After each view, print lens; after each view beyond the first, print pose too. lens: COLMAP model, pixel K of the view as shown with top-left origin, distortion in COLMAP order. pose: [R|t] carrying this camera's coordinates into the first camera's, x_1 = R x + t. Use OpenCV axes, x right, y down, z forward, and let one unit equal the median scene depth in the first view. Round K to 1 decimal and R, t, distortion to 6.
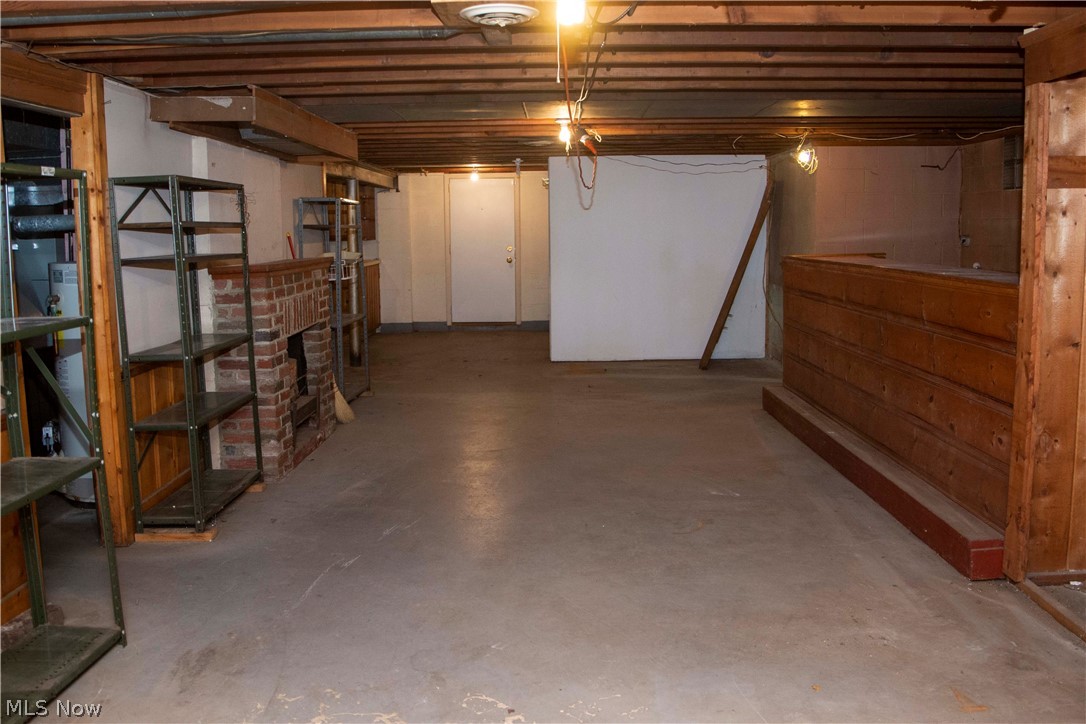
lens RADIAL K [[1006.1, 0, 540.6], [0, 1006.1, 342.7], [0, 0, 1]] dist [-0.144955, 0.129620]
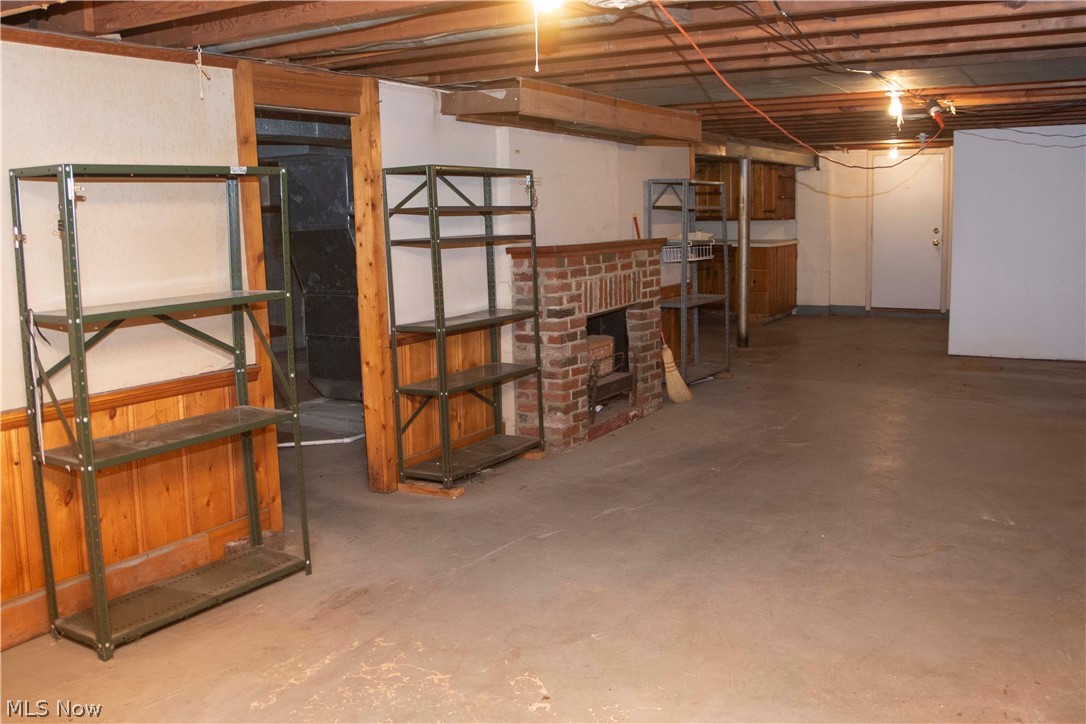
lens RADIAL K [[1006.1, 0, 540.6], [0, 1006.1, 342.7], [0, 0, 1]] dist [-0.144955, 0.129620]
pose [[0.867614, 0.058534, -0.493782, 0.239336], [-0.046692, 0.998250, 0.036294, -0.013642], [0.495042, -0.008434, 0.868828, 0.067183]]
